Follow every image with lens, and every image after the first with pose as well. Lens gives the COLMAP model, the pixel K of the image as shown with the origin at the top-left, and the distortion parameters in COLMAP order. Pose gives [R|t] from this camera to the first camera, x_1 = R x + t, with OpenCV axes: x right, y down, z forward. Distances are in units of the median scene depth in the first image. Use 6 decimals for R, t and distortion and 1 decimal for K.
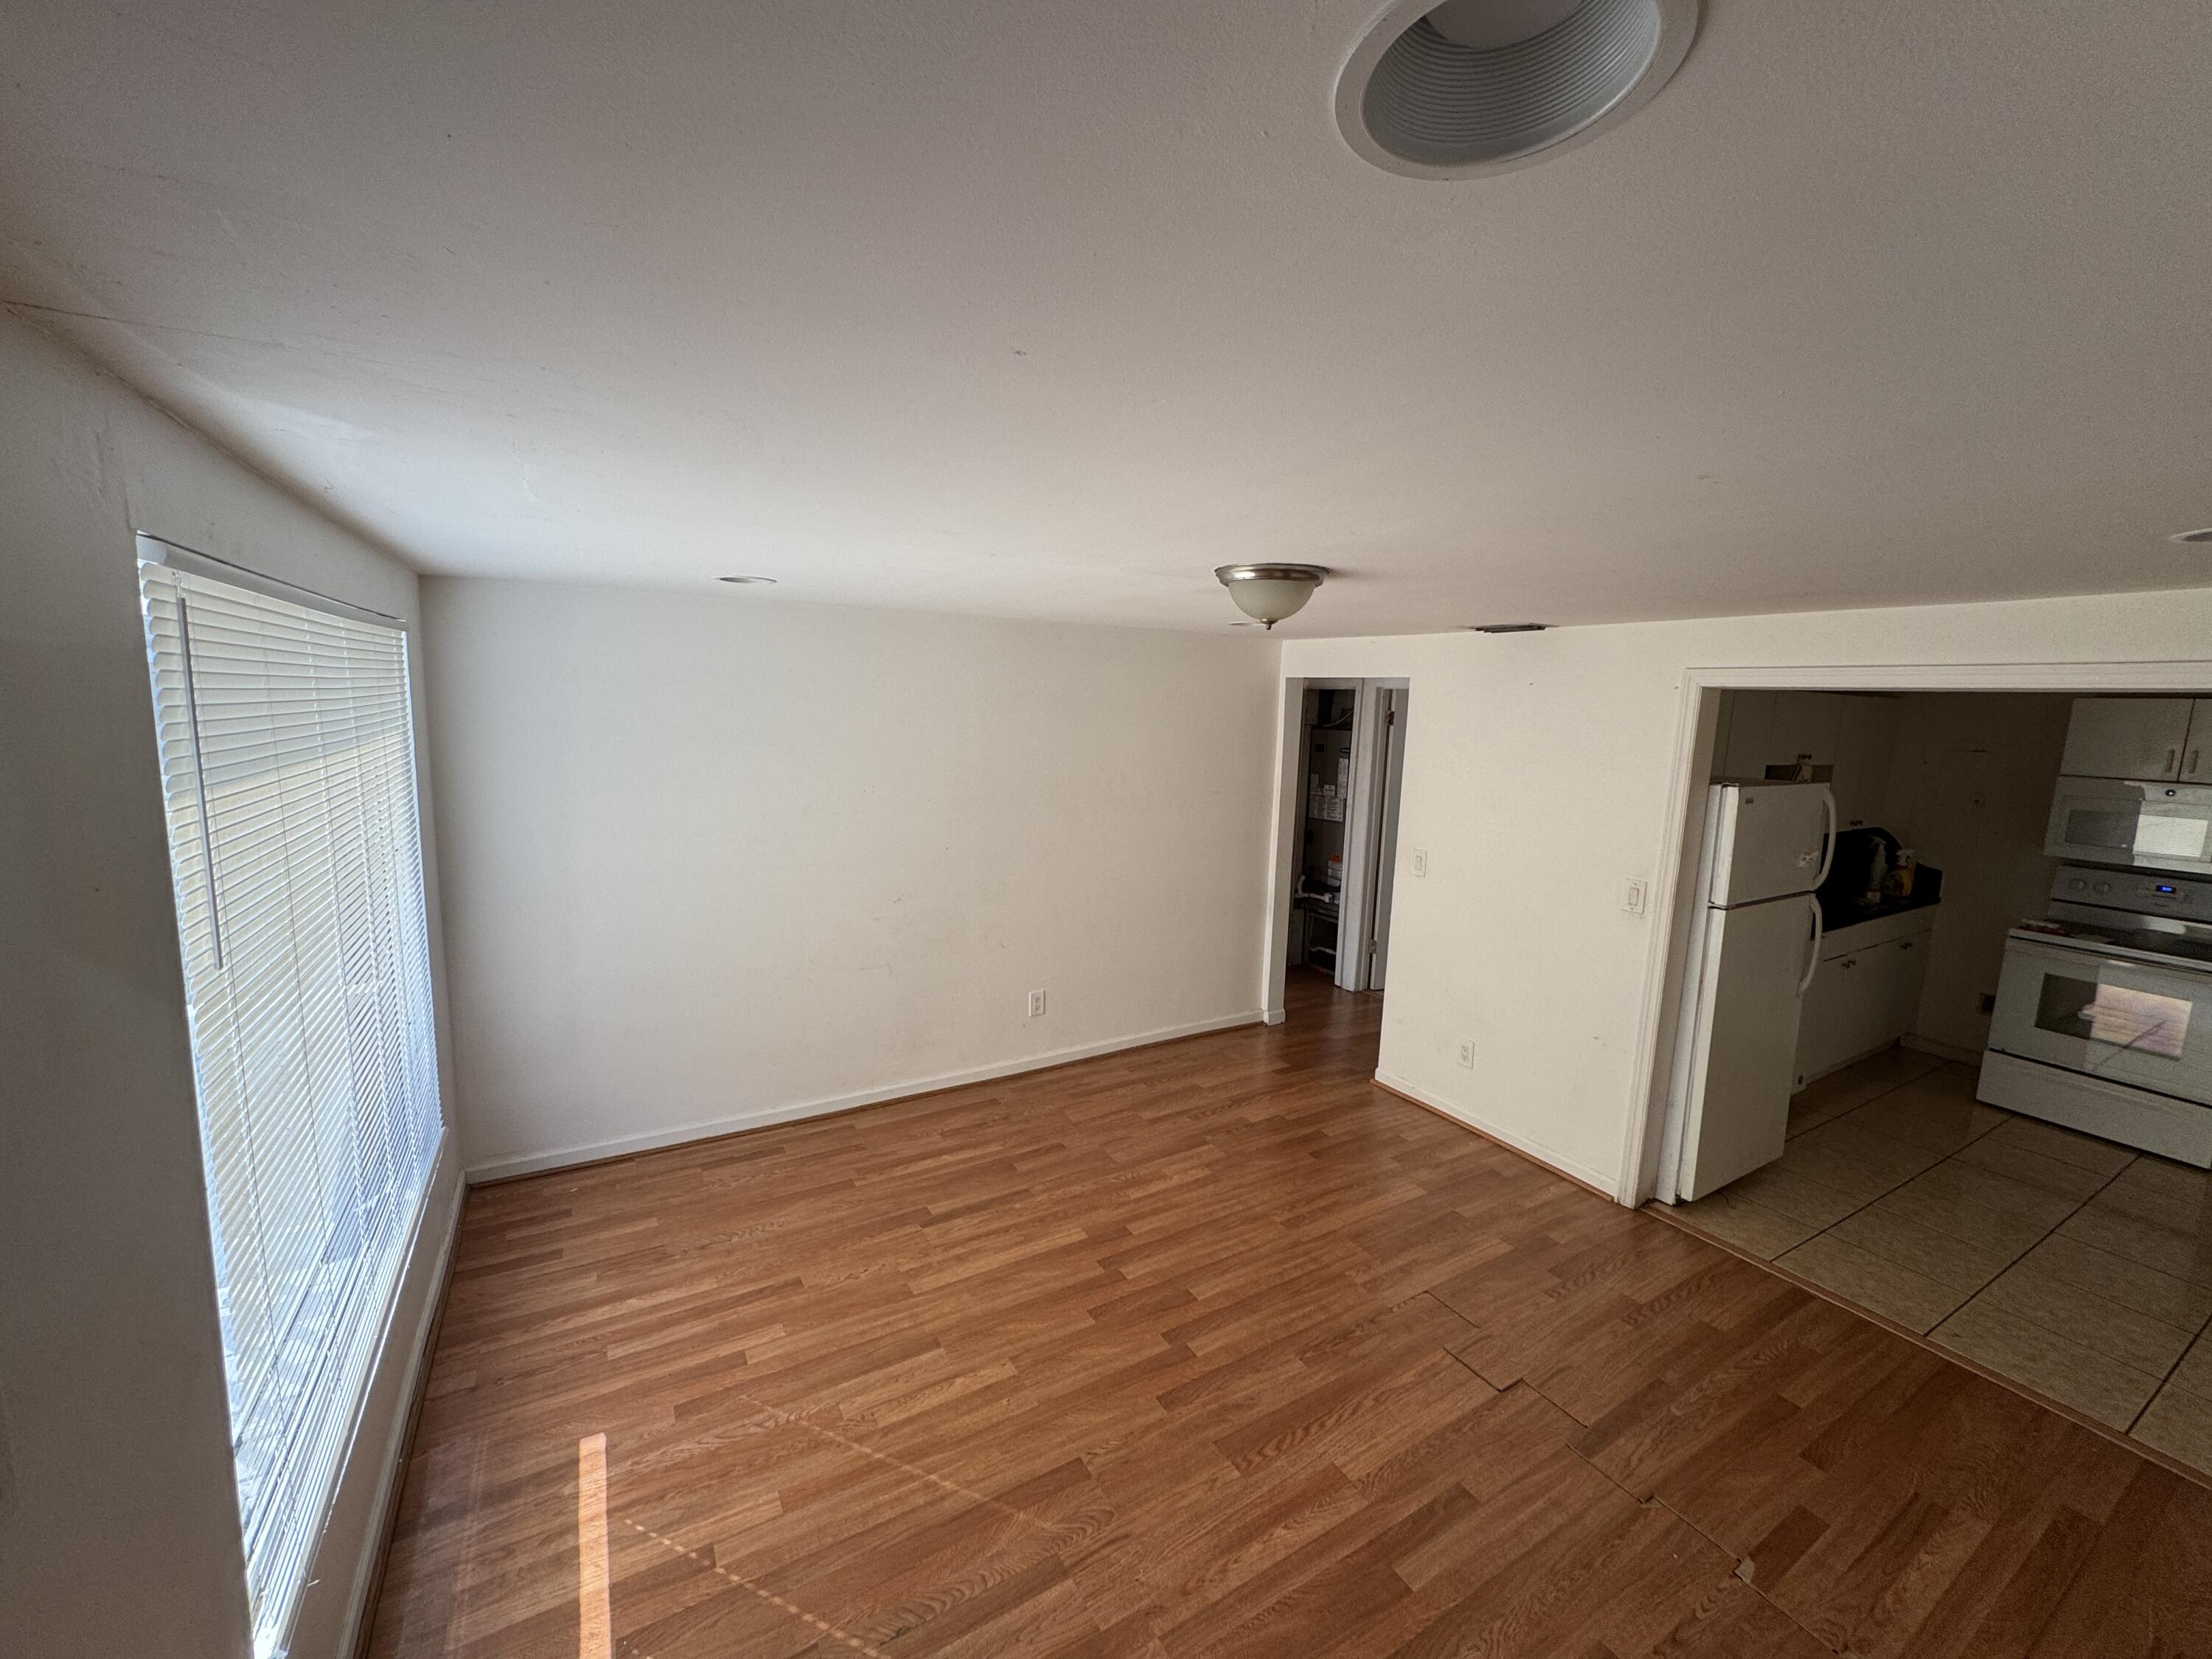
lens RADIAL K [[882.9, 0, 1111.4], [0, 882.9, 819.7], [0, 0, 1]] dist [0.002681, -0.000645]
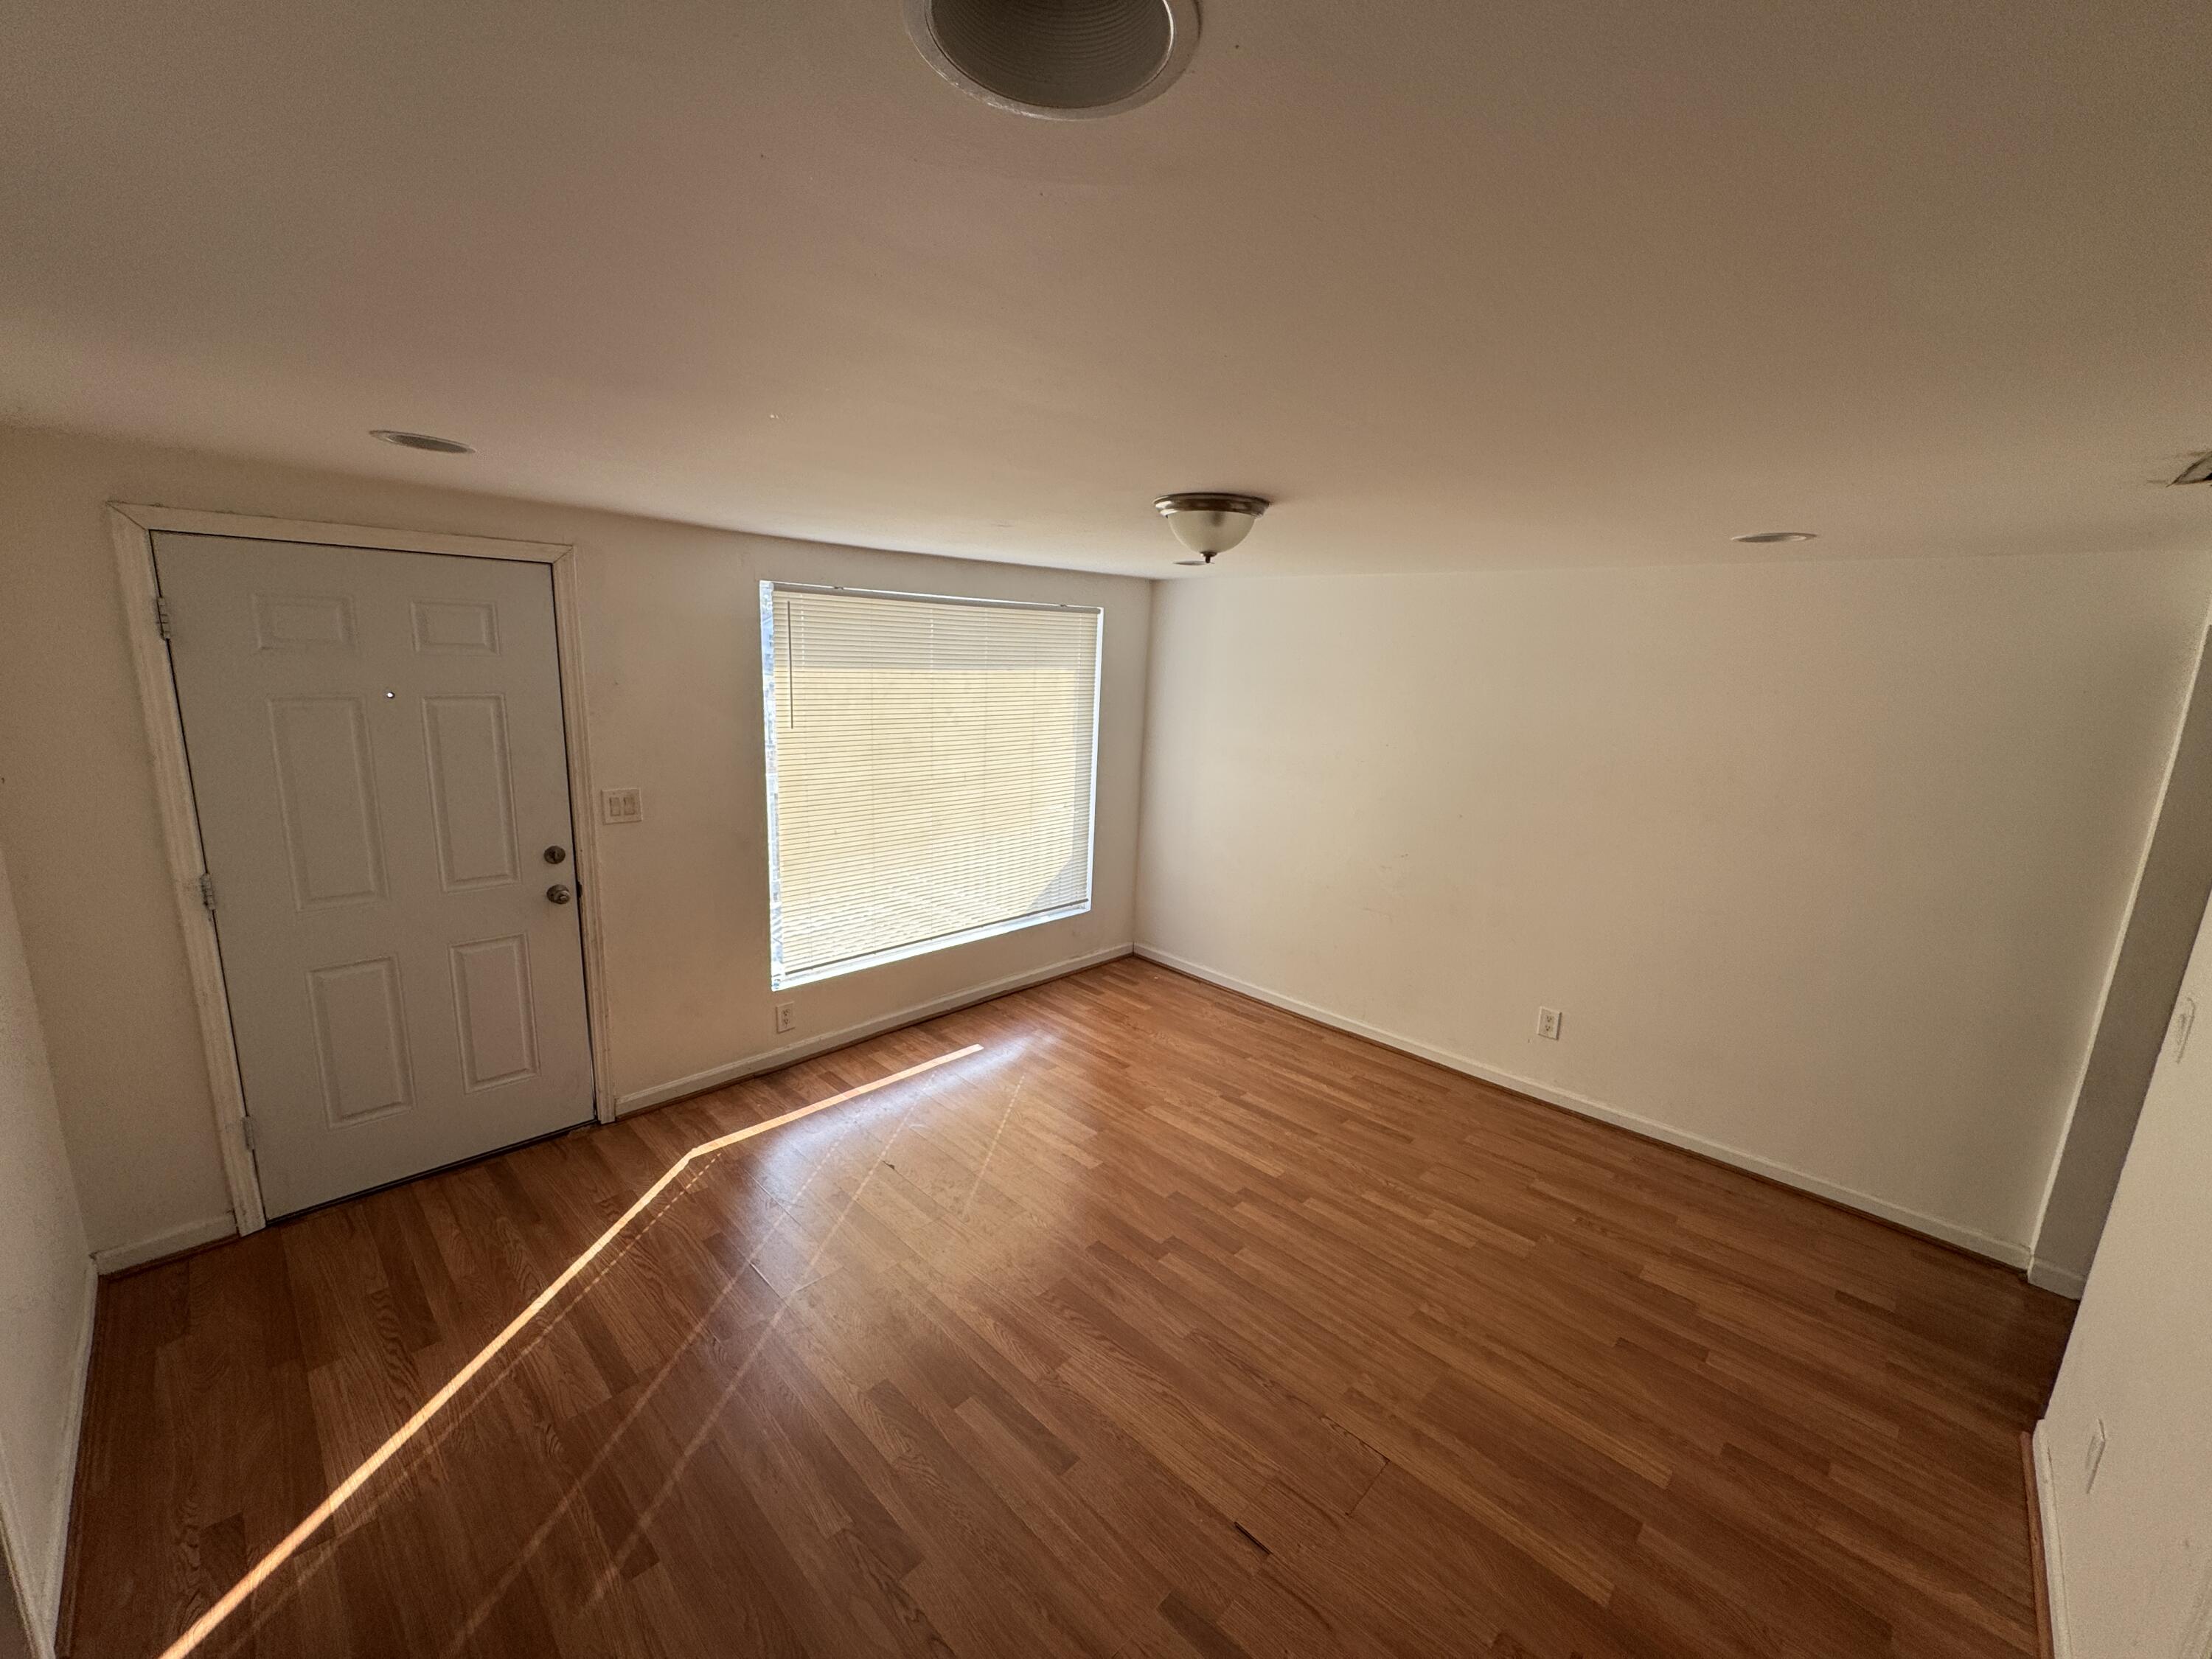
lens RADIAL K [[882.9, 0, 1108.0], [0, 882.9, 832.9], [0, 0, 1]] dist [0.002681, -0.000645]
pose [[0.263567, 0.179087, -0.947872, 0.794824], [-0.161749, 0.976908, 0.139596, -0.029760], [0.950984, 0.116524, 0.286448, 0.457260]]
